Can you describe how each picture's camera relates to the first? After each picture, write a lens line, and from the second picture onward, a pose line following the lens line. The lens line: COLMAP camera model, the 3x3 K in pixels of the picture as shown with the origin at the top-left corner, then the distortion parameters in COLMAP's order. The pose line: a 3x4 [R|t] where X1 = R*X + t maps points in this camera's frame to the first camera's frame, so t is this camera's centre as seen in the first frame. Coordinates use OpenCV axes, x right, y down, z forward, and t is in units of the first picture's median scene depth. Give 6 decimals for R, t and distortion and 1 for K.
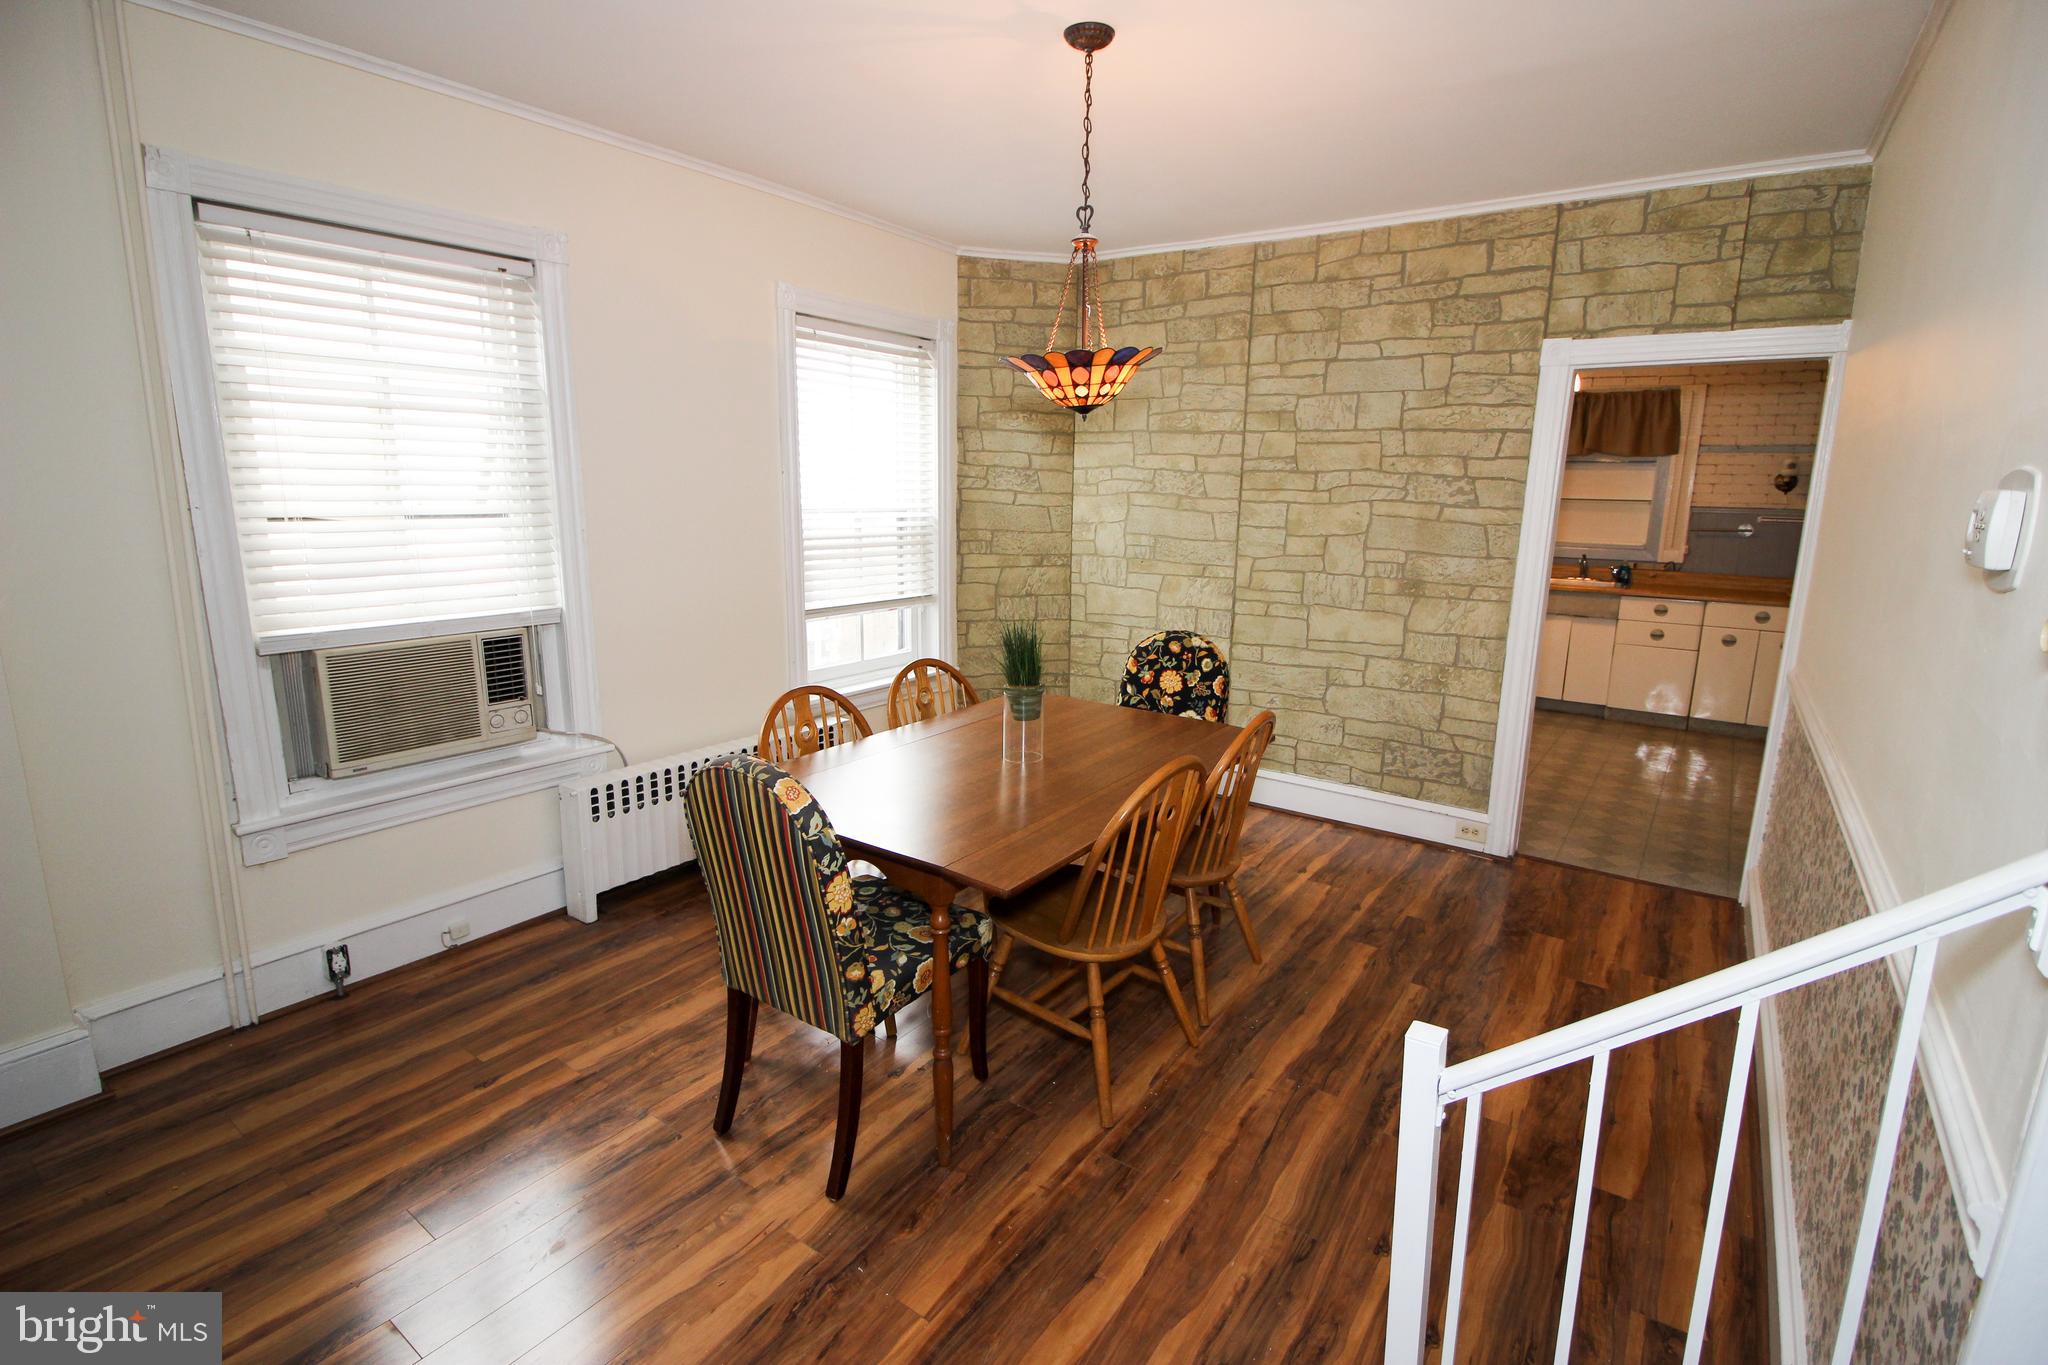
lens RADIAL K [[955.4, 0, 1038.4], [0, 955.4, 681.8], [0, 0, 1]] dist [-0.003362, -0.006949]
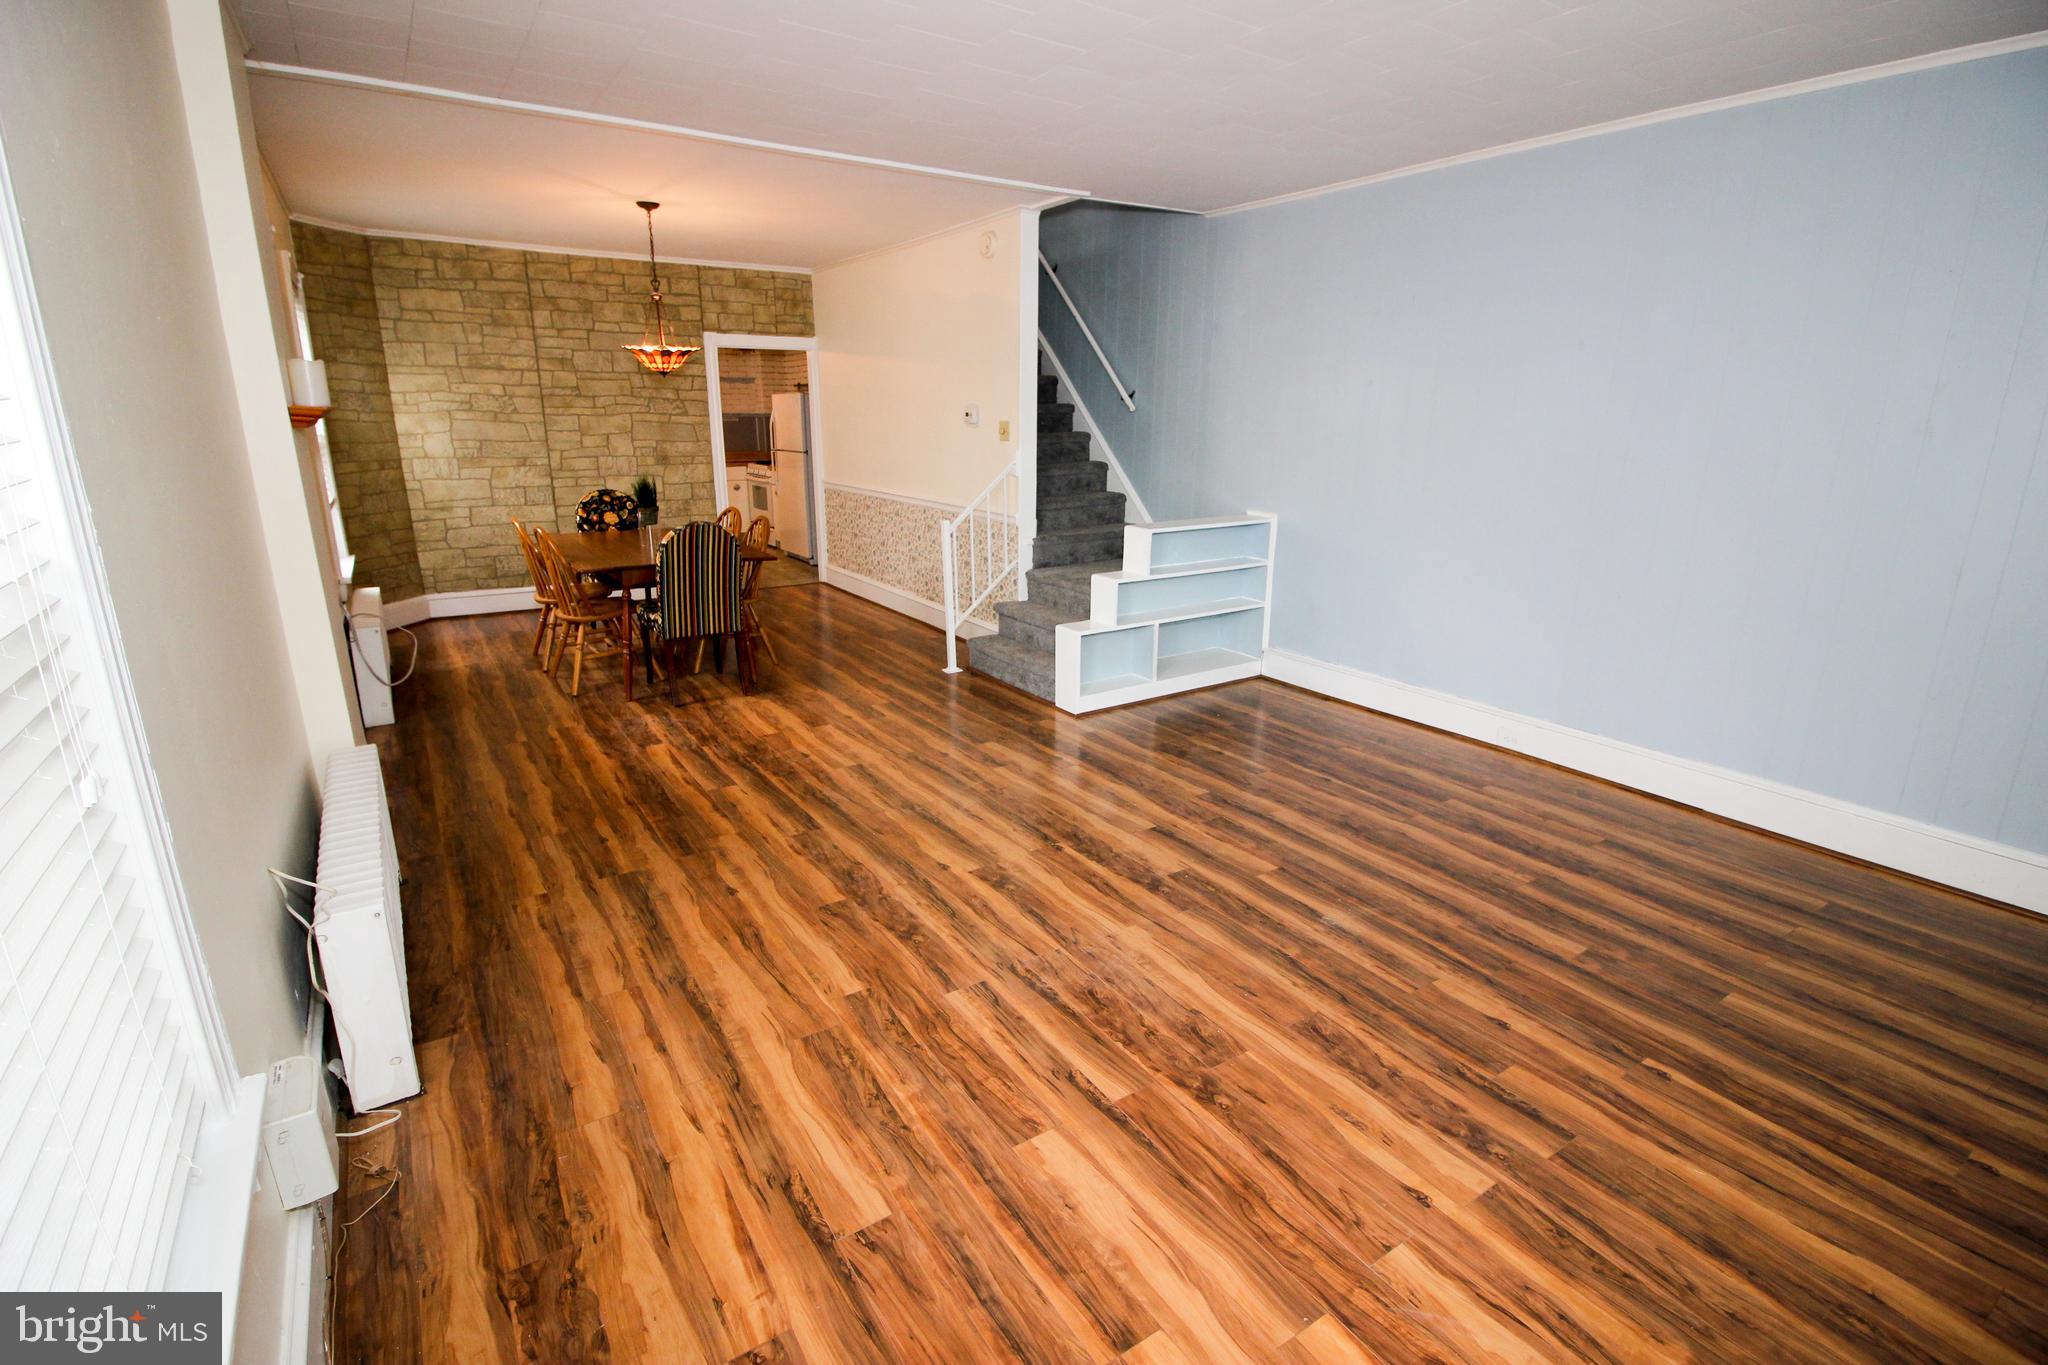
lens RADIAL K [[955.4, 0, 1047.6], [0, 955.4, 677.9], [0, 0, 1]] dist [-0.003362, -0.006949]
pose [[0.351741, -0.265985, 0.897513, -1.065603], [0.184833, 0.959640, 0.211960, 0.050395], [-0.917668, 0.091335, 0.386708, -0.348852]]
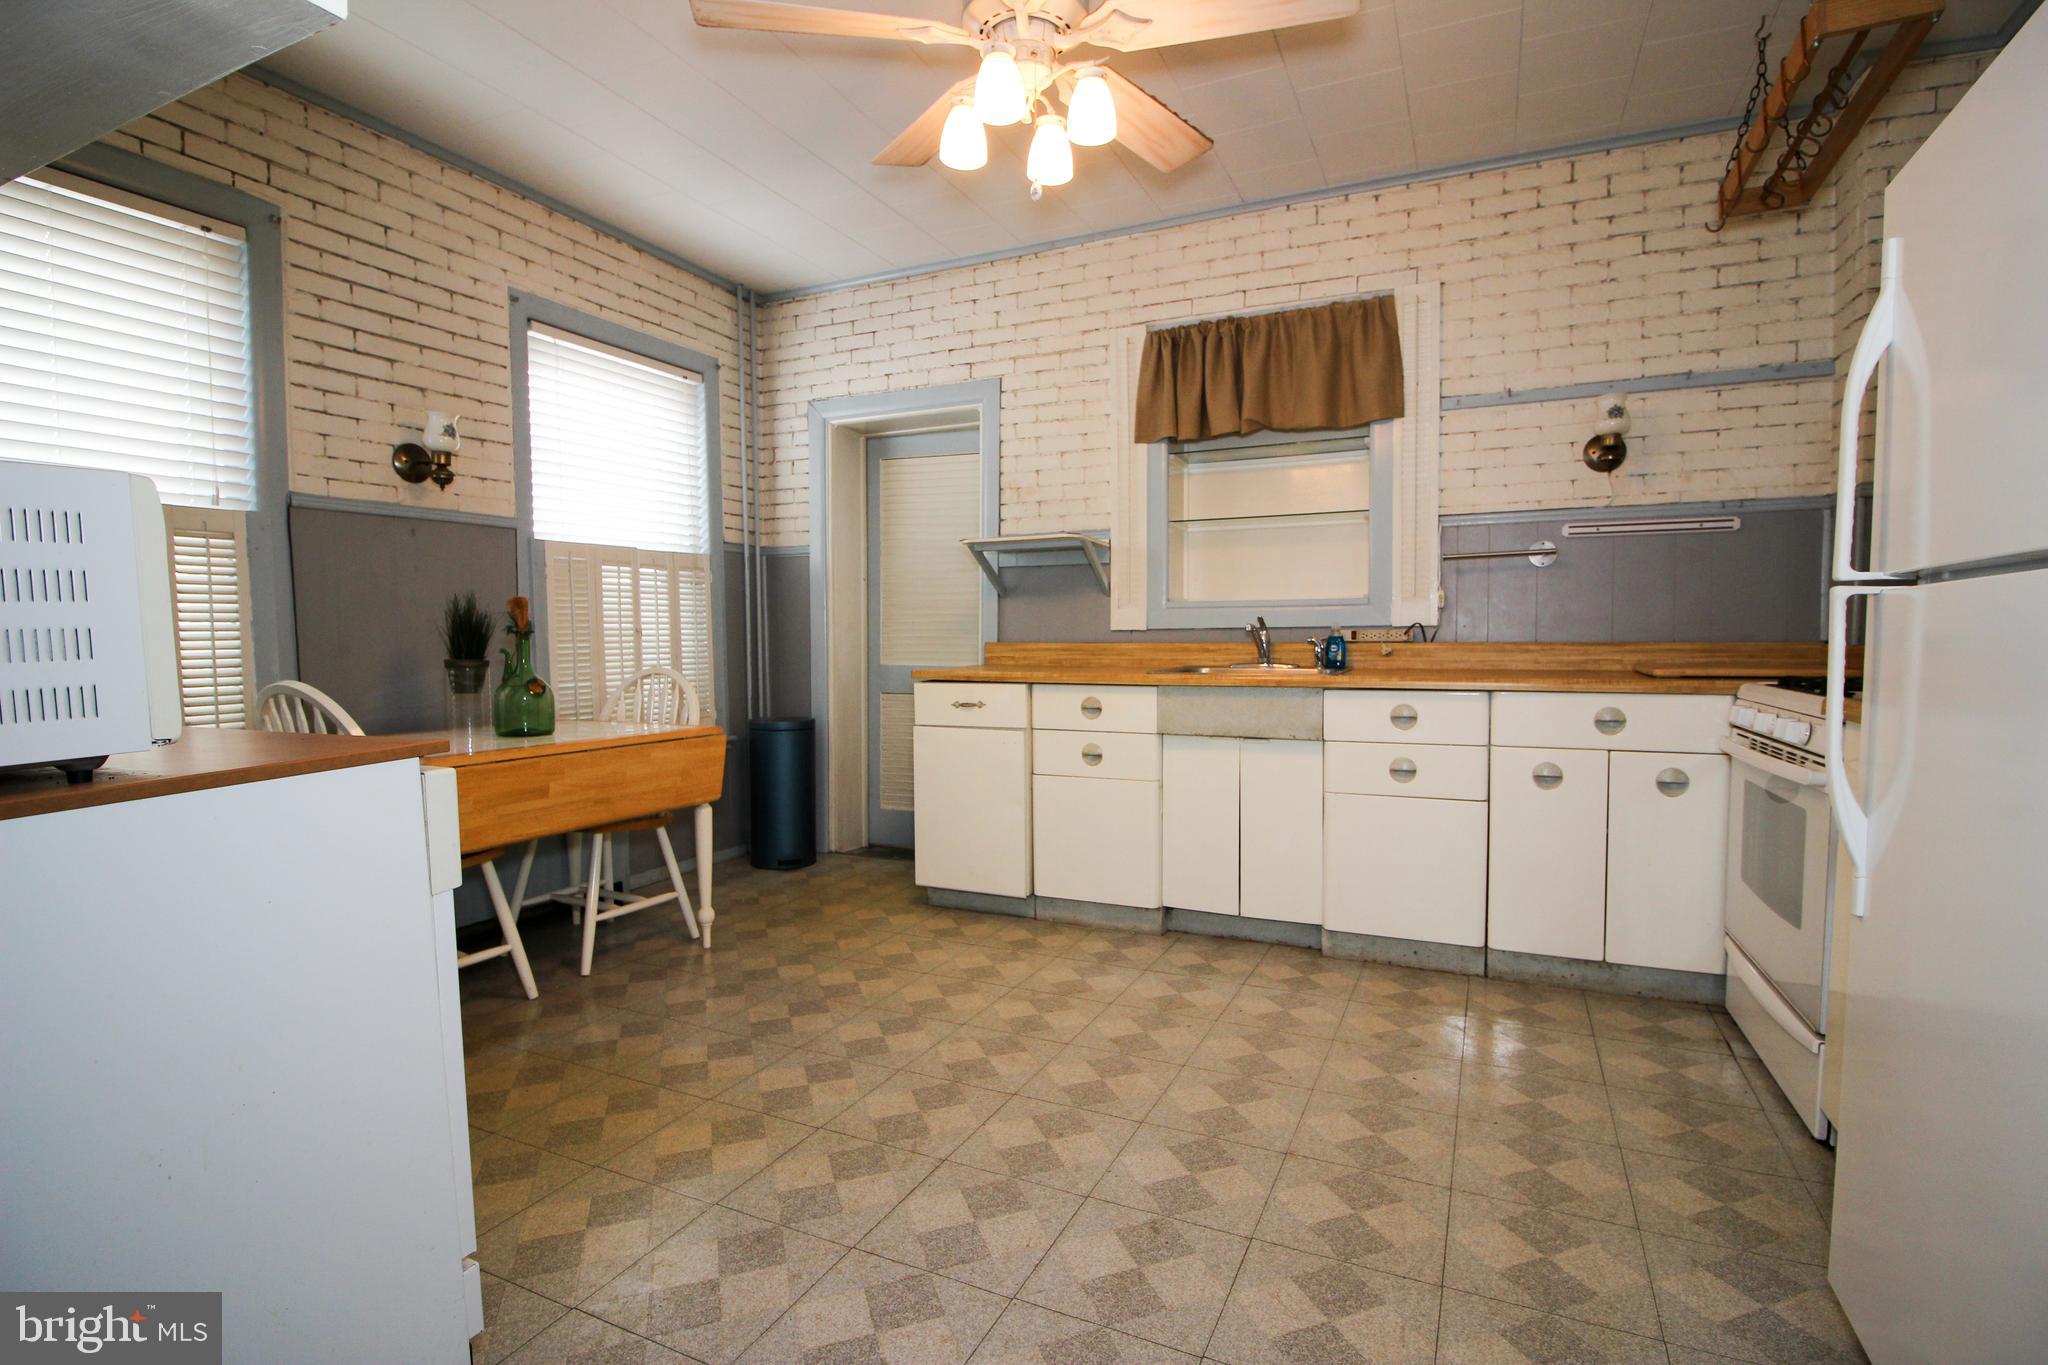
lens RADIAL K [[955.4, 0, 1037.6], [0, 955.4, 697.2], [0, 0, 1]] dist [-0.003362, -0.006949]
pose [[0.982201, -0.031997, 0.185086, 0.575823], [0.058094, 0.988819, -0.137342, -0.045579], [-0.178622, 0.145650, 0.973078, 0.848950]]
